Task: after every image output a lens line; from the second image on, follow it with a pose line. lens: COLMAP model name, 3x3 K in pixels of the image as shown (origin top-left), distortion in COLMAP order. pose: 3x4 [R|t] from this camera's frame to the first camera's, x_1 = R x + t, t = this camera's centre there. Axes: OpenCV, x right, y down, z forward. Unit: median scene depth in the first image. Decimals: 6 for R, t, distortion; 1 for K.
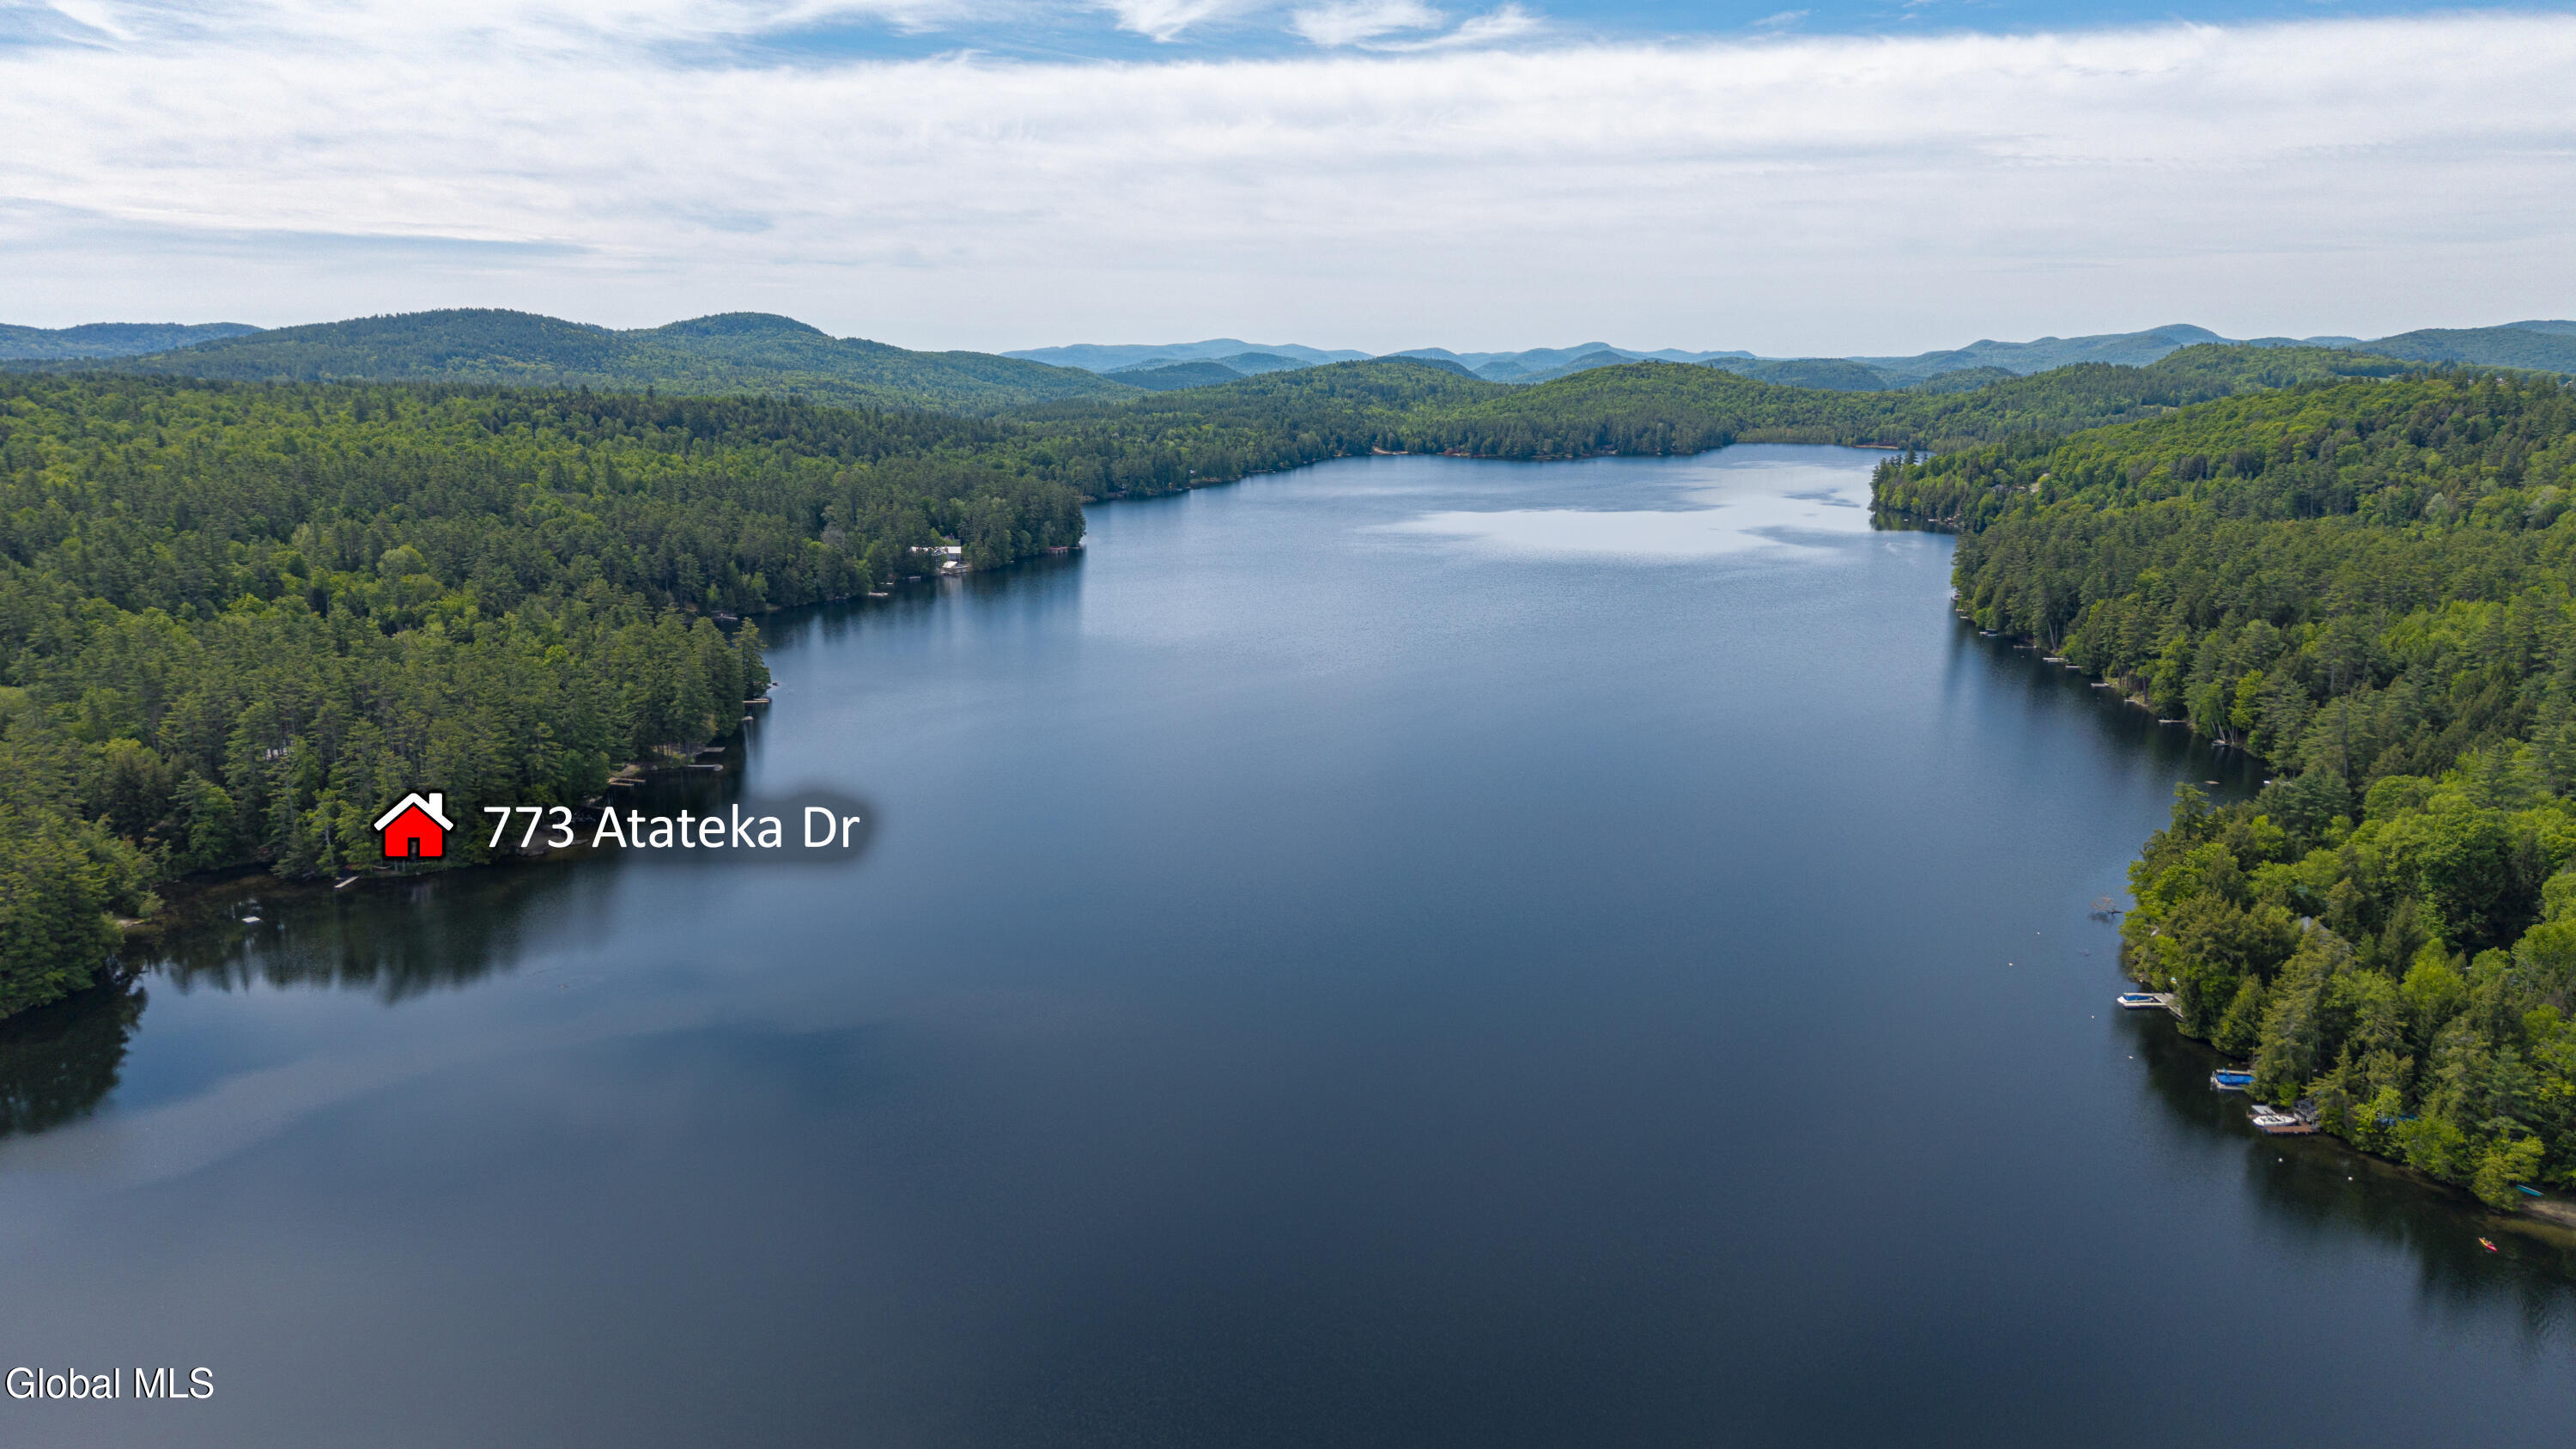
lens RADIAL K [[1595.0, 0, 1288.0], [0, 1595.0, 724.5], [0, 0, 1]] dist [0.065245, -0.089863]
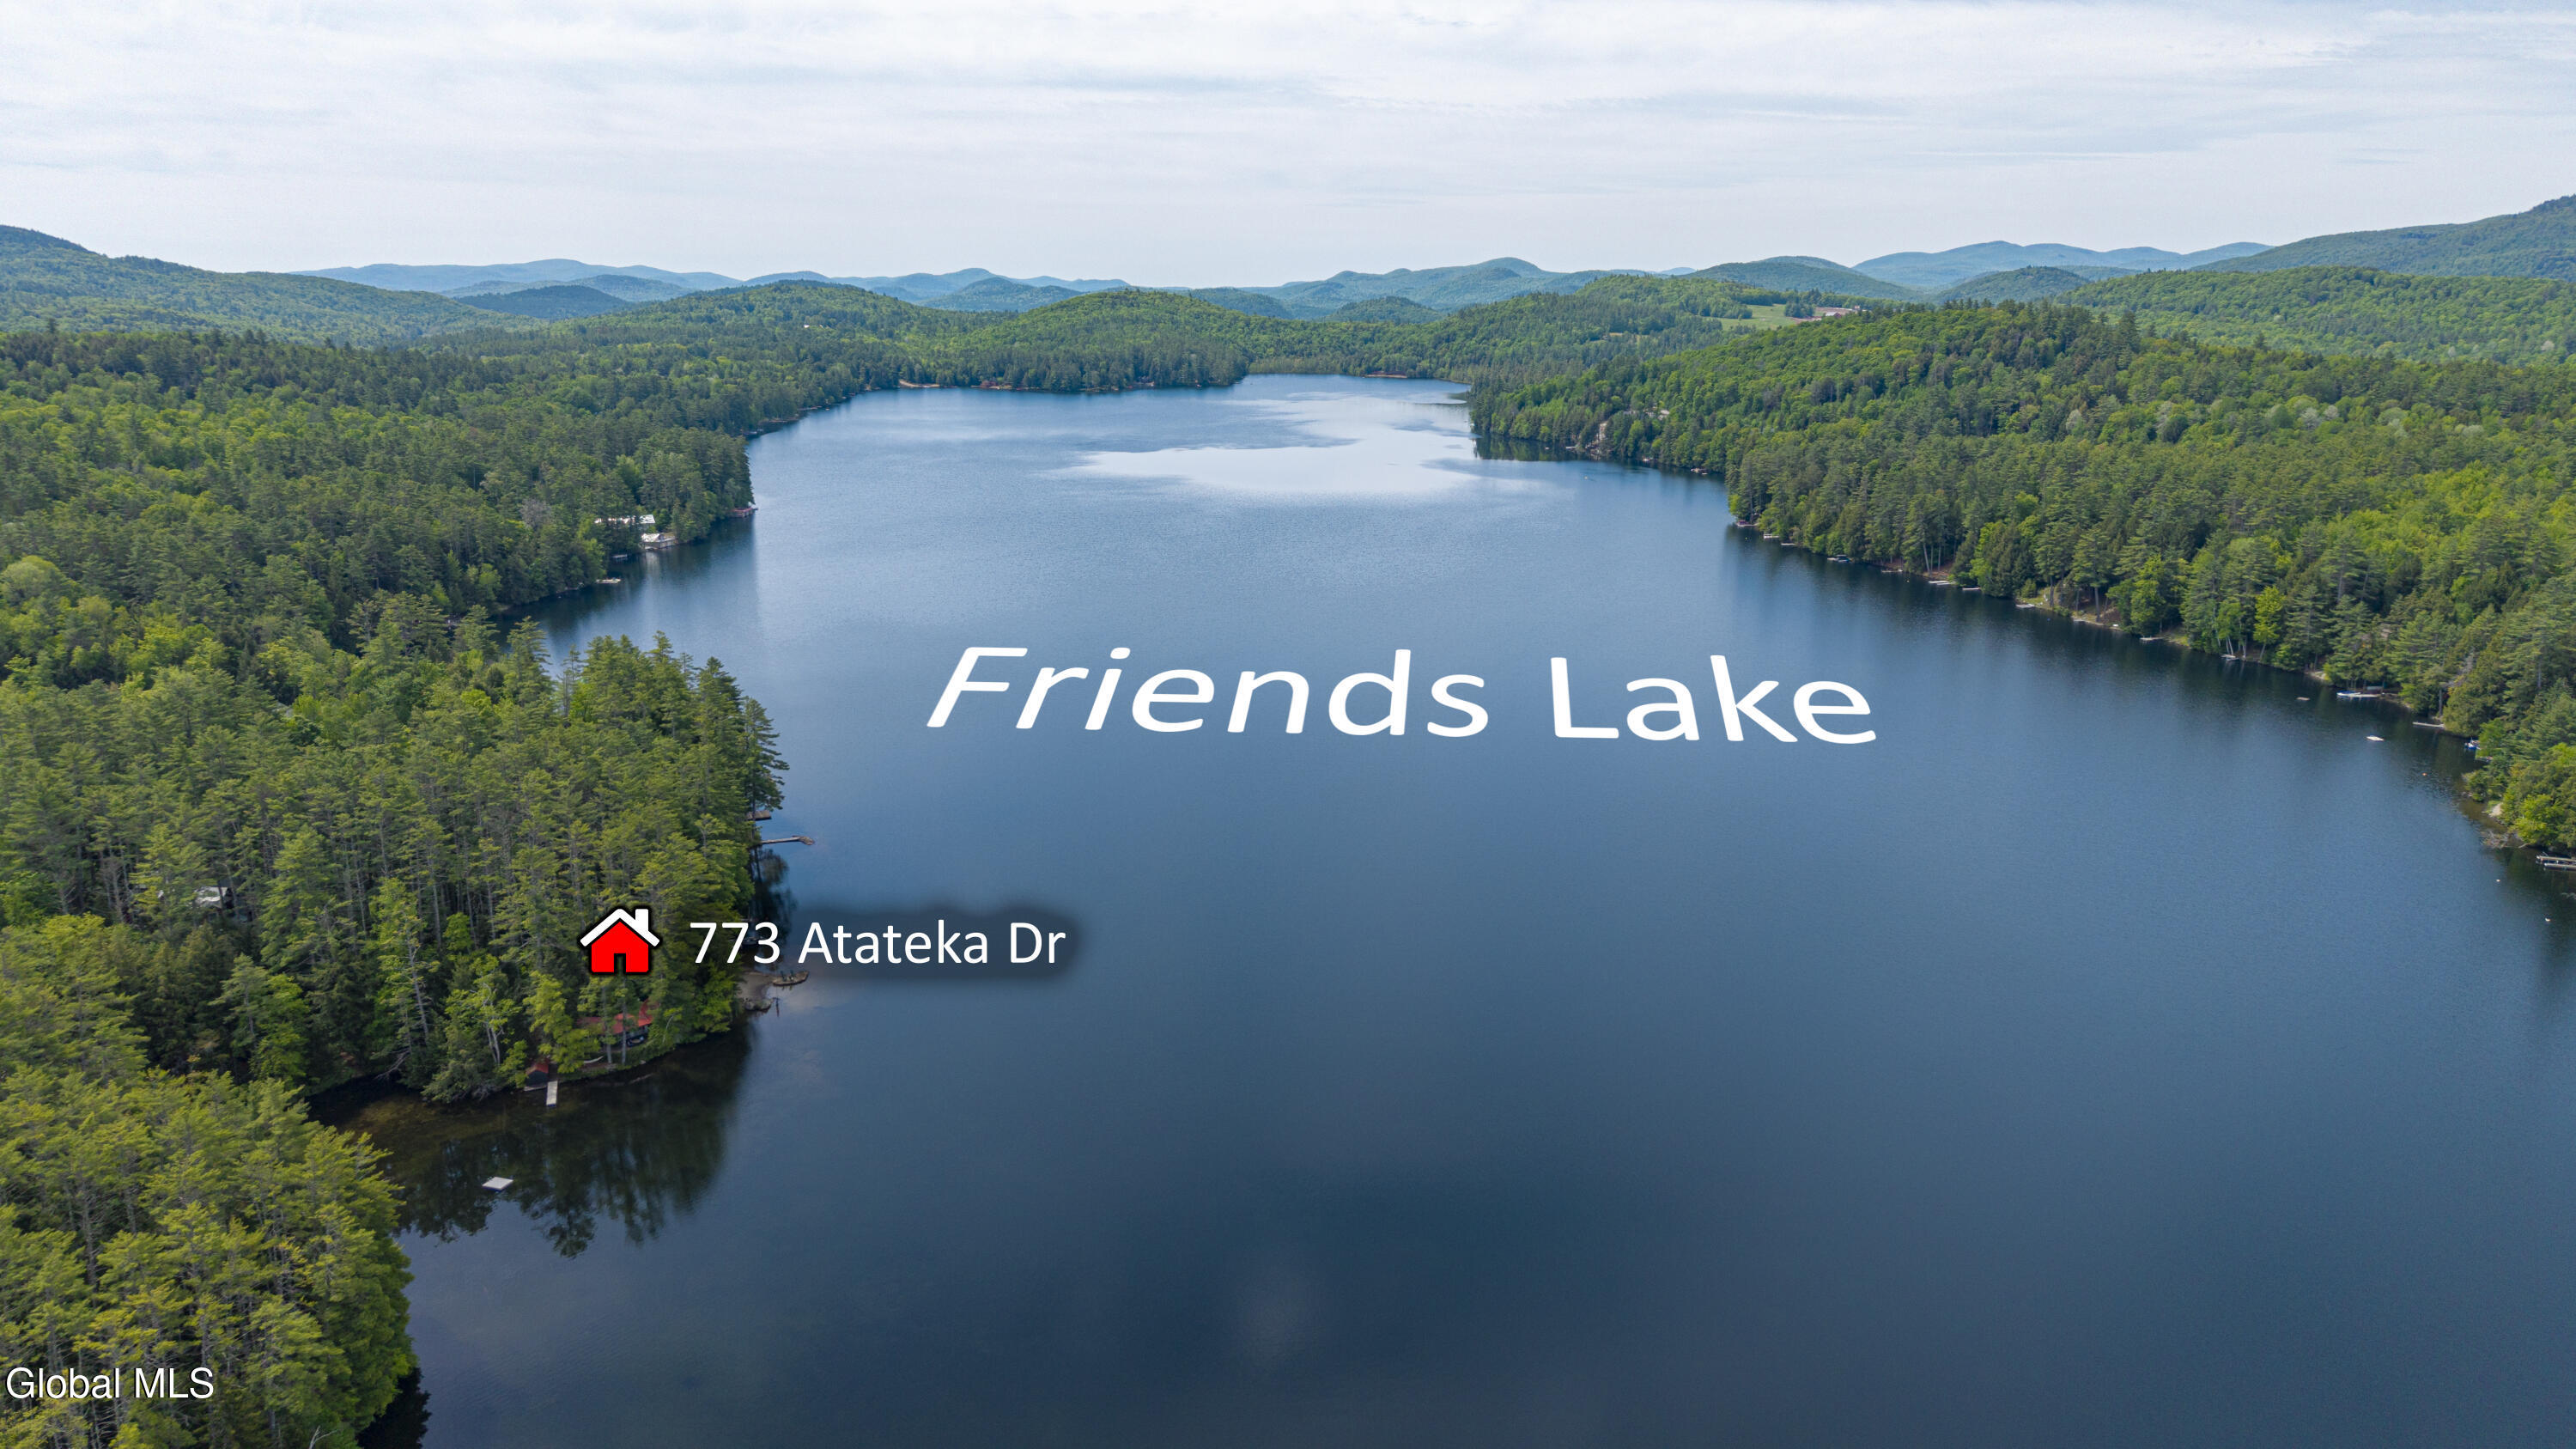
lens RADIAL K [[1595.0, 0, 1288.0], [0, 1595.0, 724.5], [0, 0, 1]] dist [0.065245, -0.089863]
pose [[0.931792, -0.088726, 0.351982, -0.085470], [0.073934, 0.995730, 0.055275, -0.011289], [-0.355383, -0.025482, 0.934373, 0.053798]]
